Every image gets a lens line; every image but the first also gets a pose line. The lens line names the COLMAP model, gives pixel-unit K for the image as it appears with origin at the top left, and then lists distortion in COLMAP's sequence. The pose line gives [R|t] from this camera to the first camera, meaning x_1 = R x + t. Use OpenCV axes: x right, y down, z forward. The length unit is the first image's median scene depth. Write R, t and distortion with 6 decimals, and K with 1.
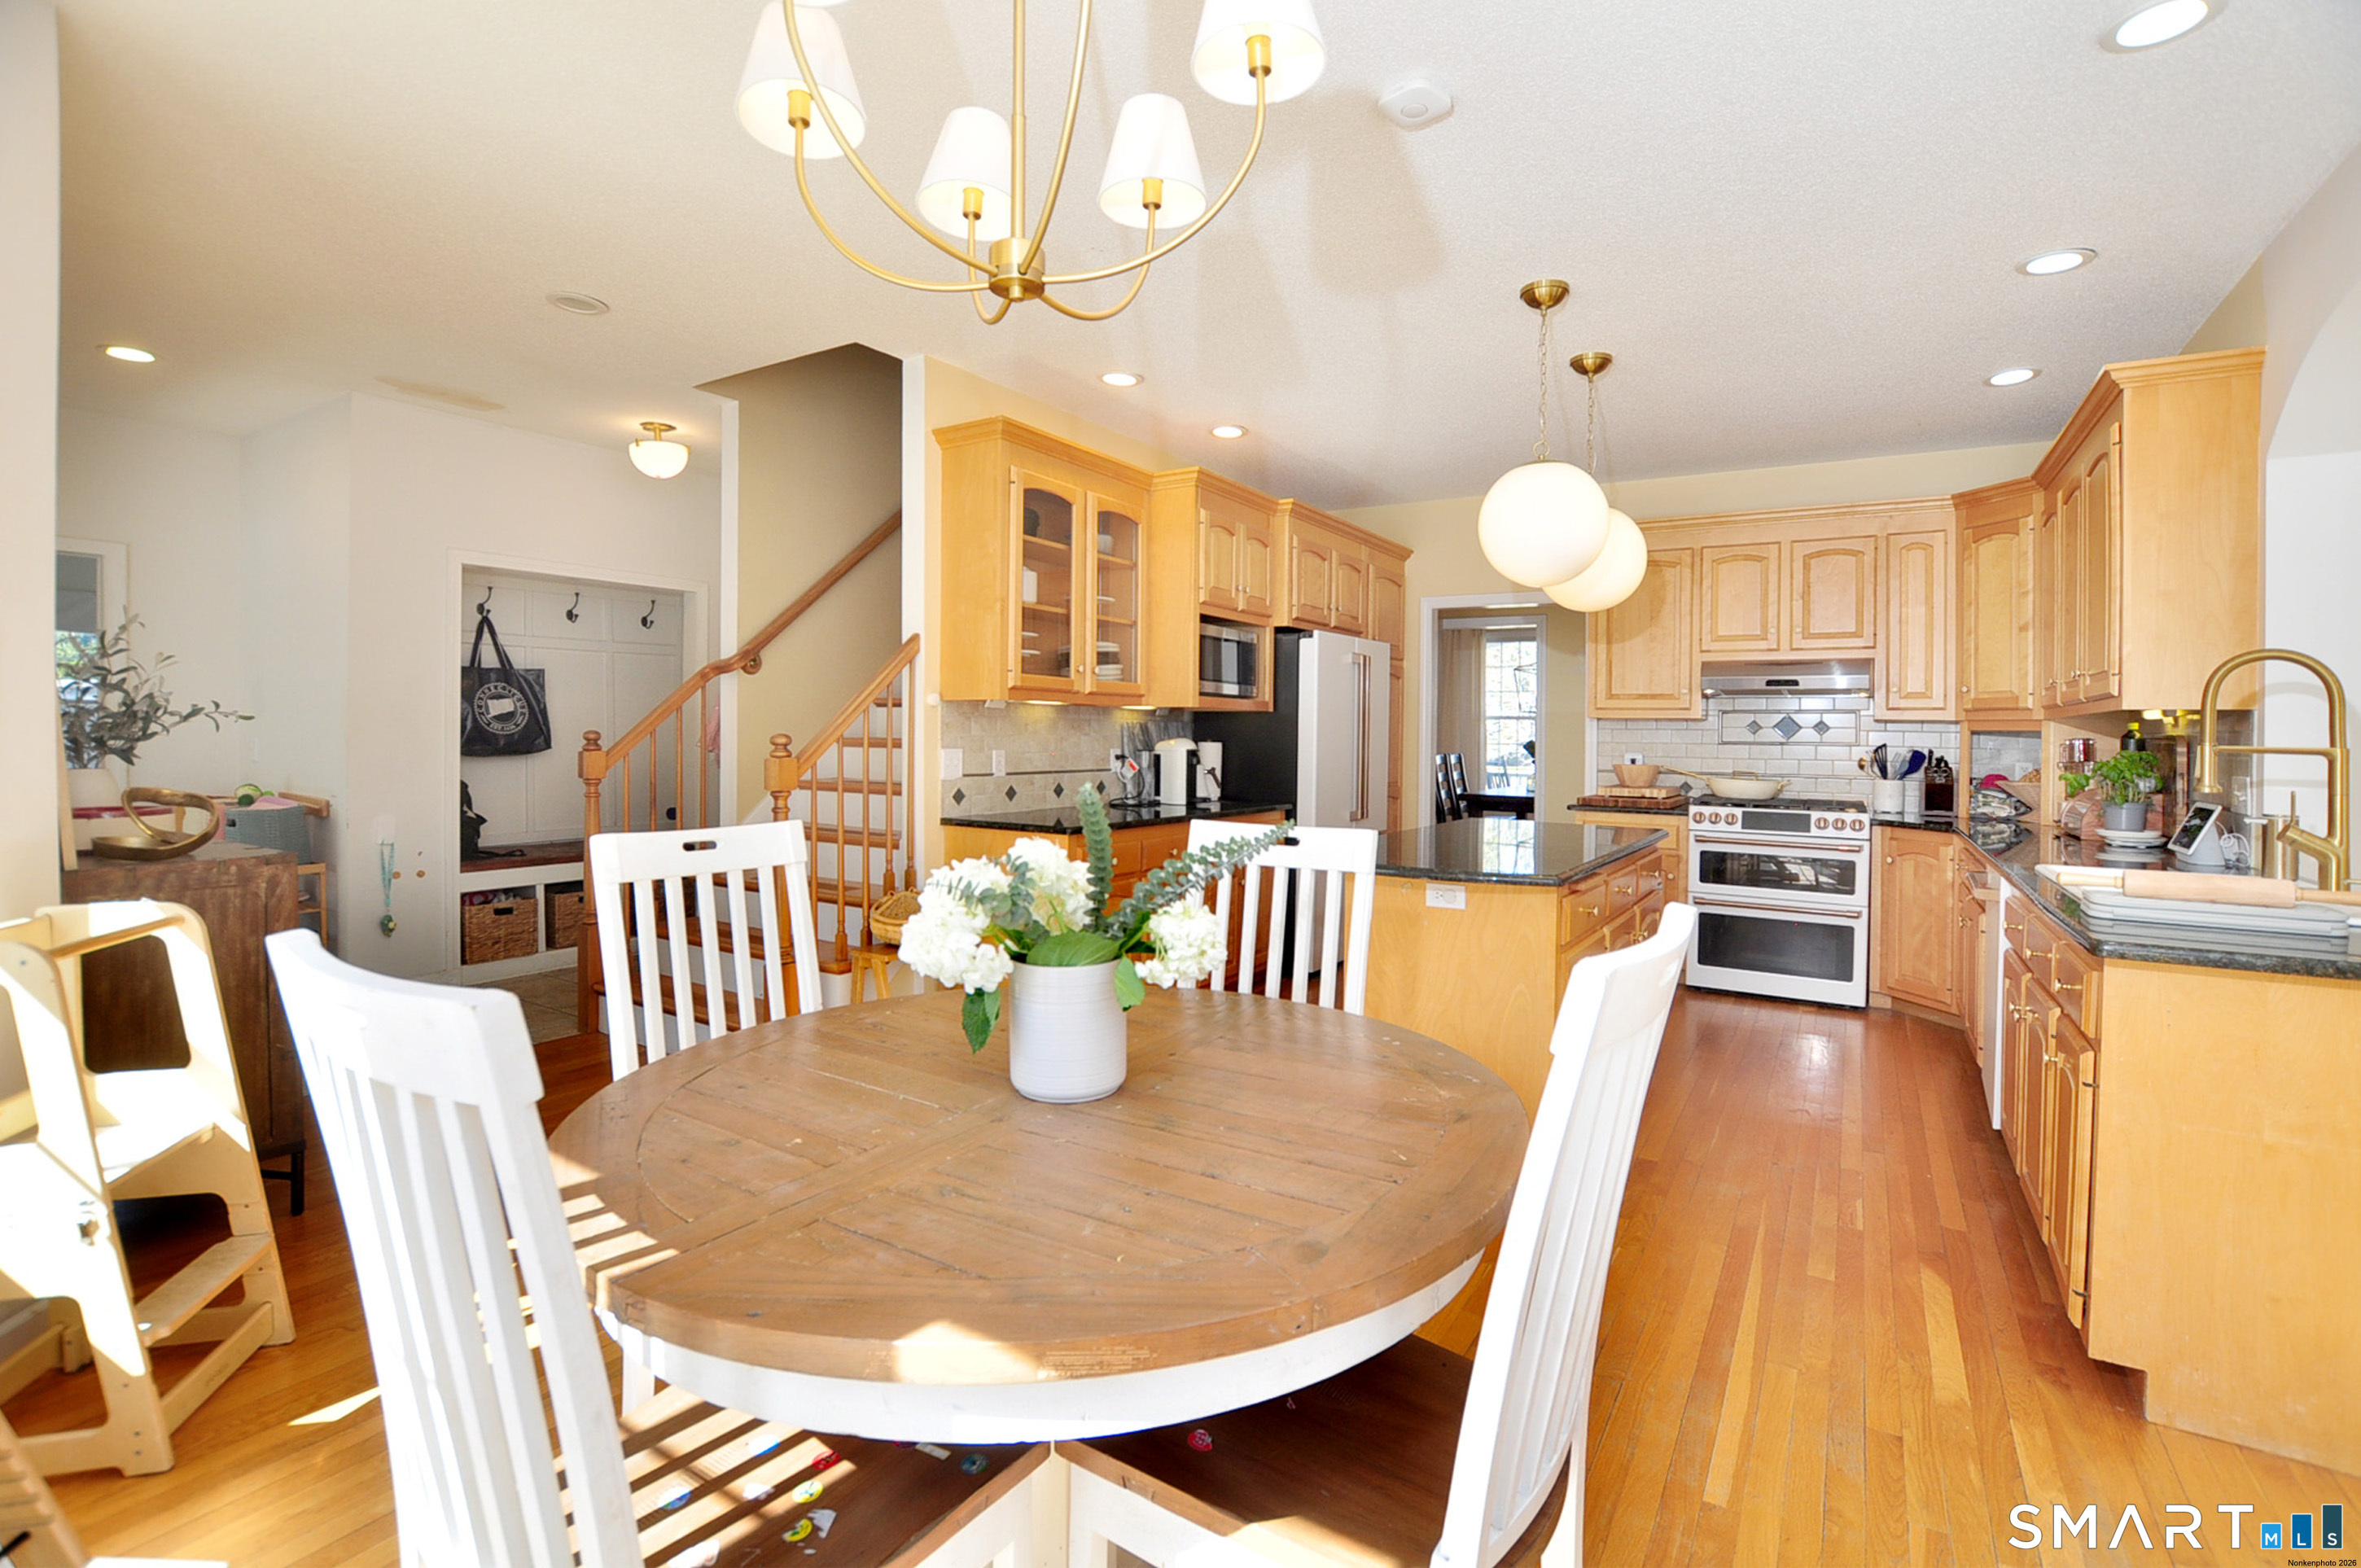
lens RADIAL K [[1030.5, 0, 1177.7], [0, 1030.5, 719.9], [0, 0, 1]] dist [-0.002155, -0.000110]
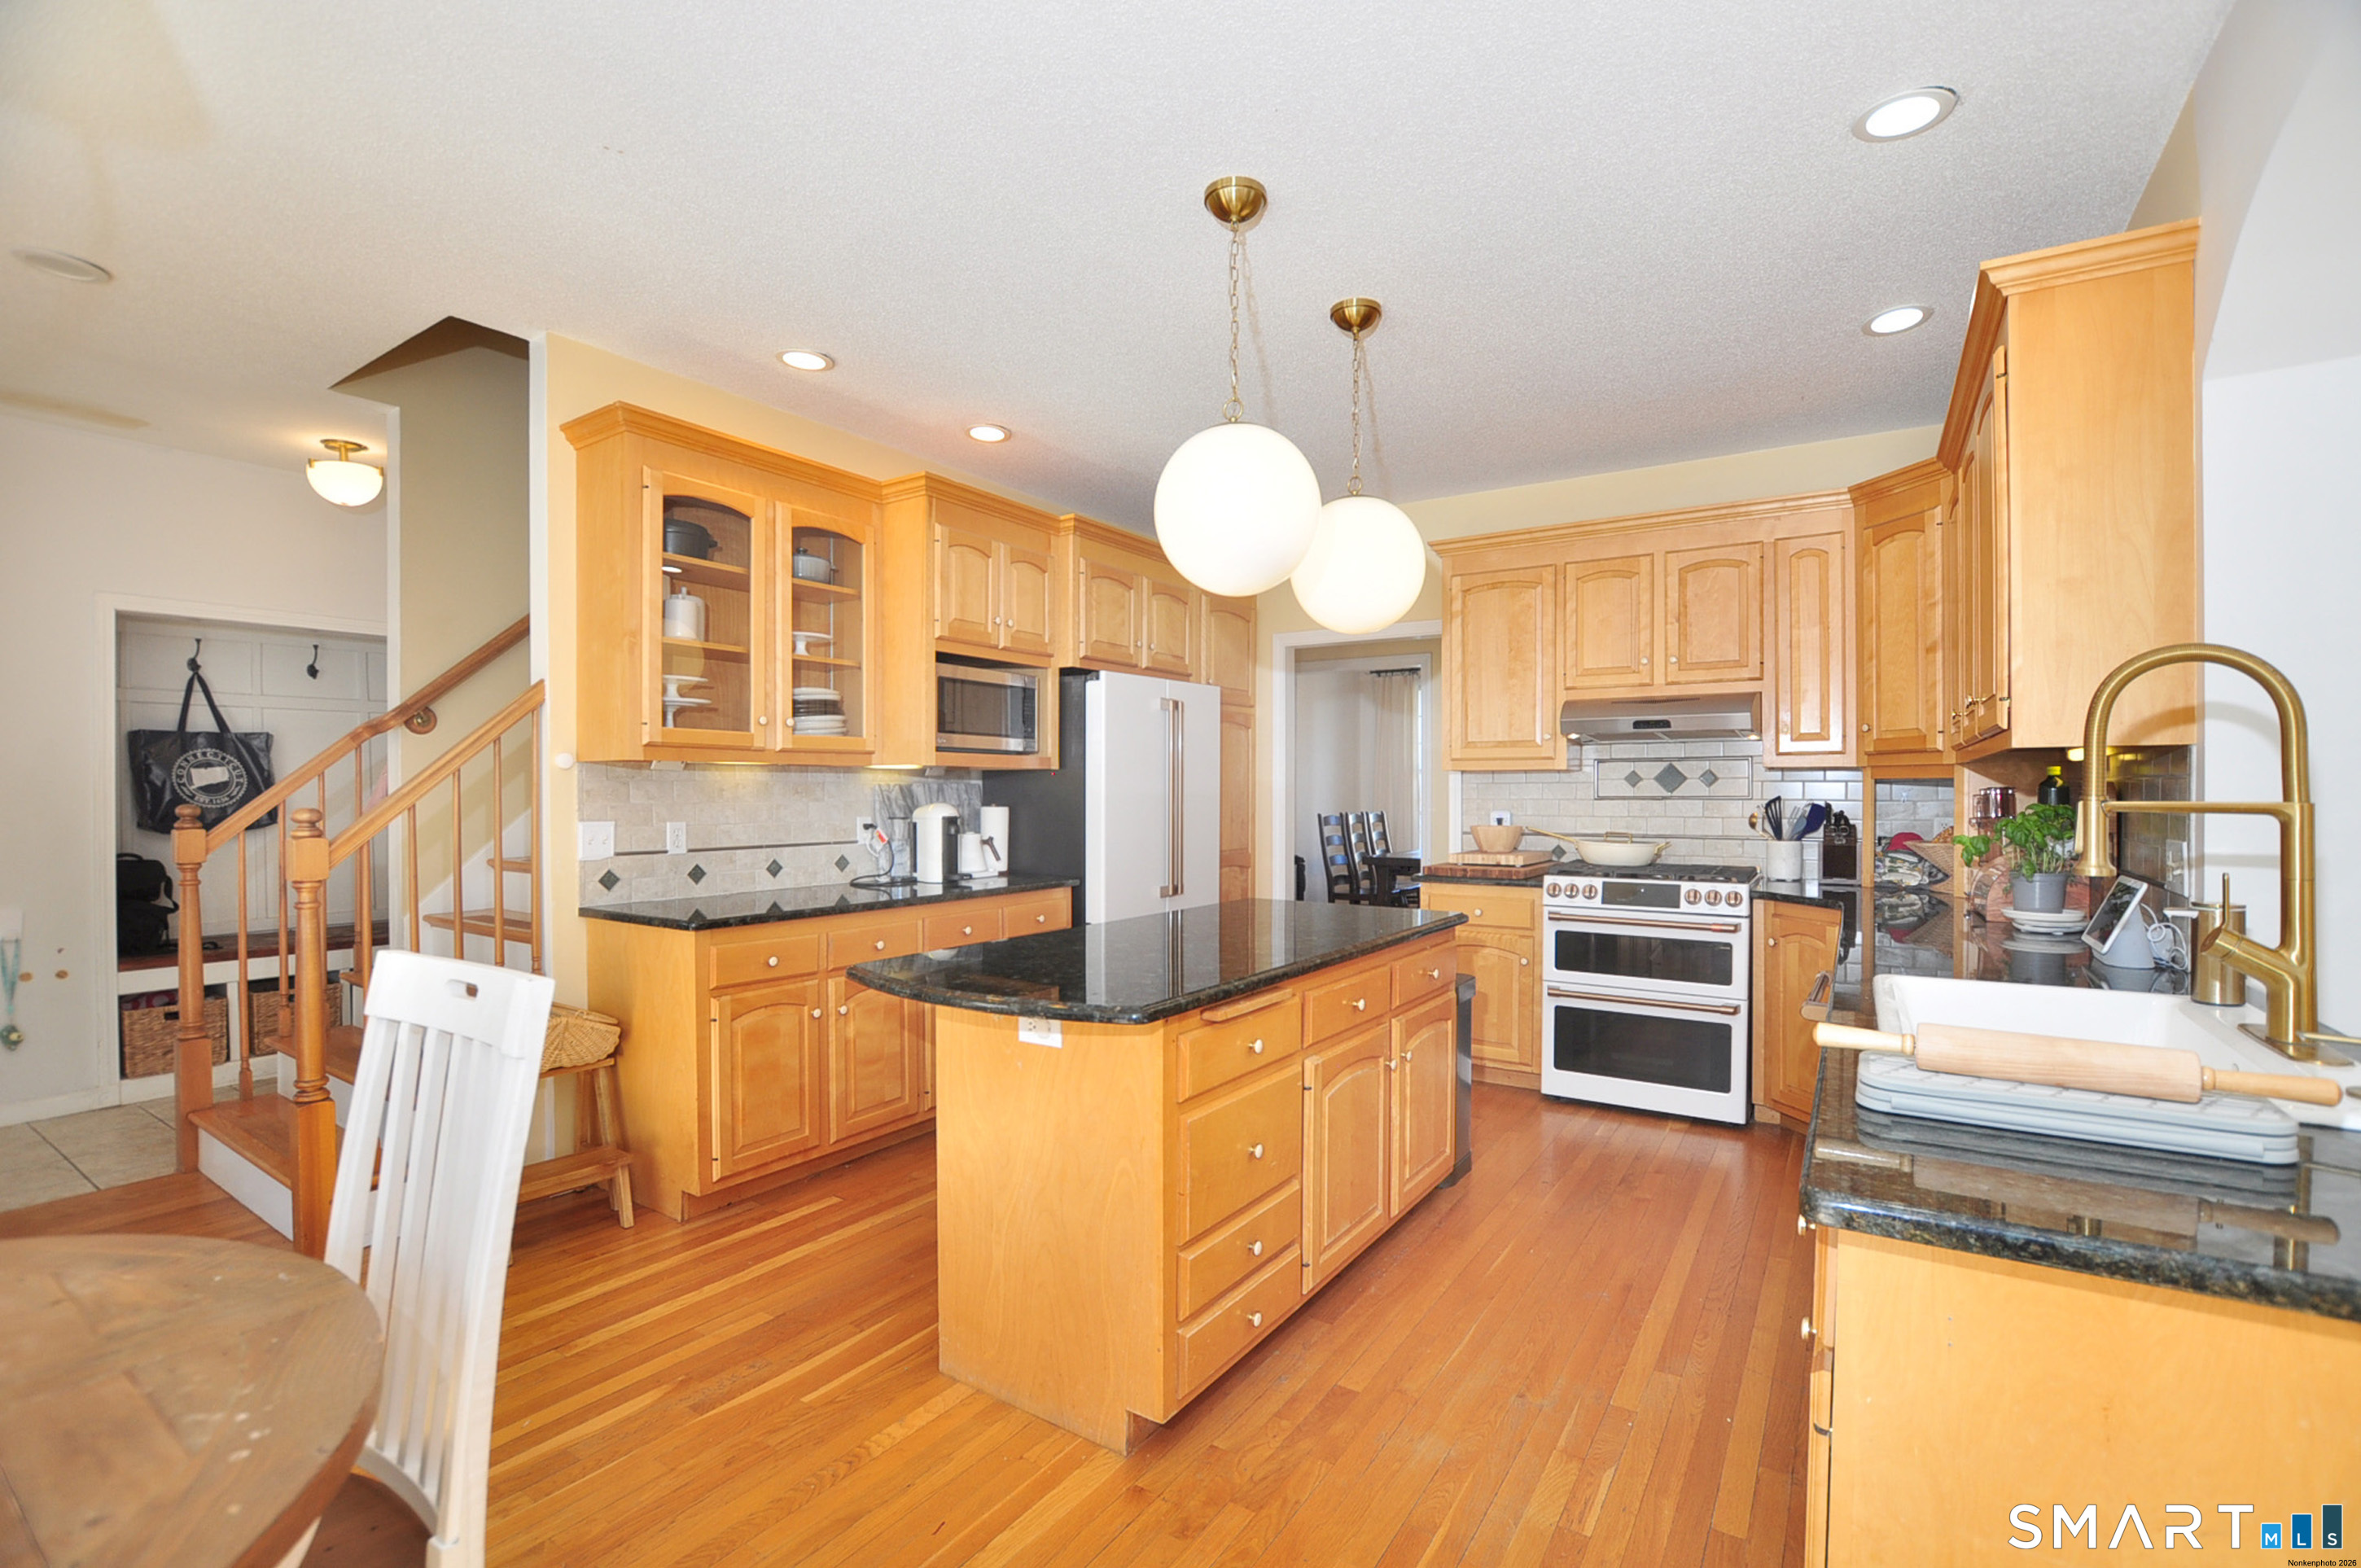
lens RADIAL K [[1028.8, 0, 1180.5], [0, 1028.8, 784.0], [0, 0, 1]] dist [-0.008290, -0.000119]
pose [[0.999846, -0.015392, -0.008396, 0.223945], [0.015439, 0.999866, 0.005496, 0.001290], [0.008310, -0.005625, 0.999950, 0.184589]]
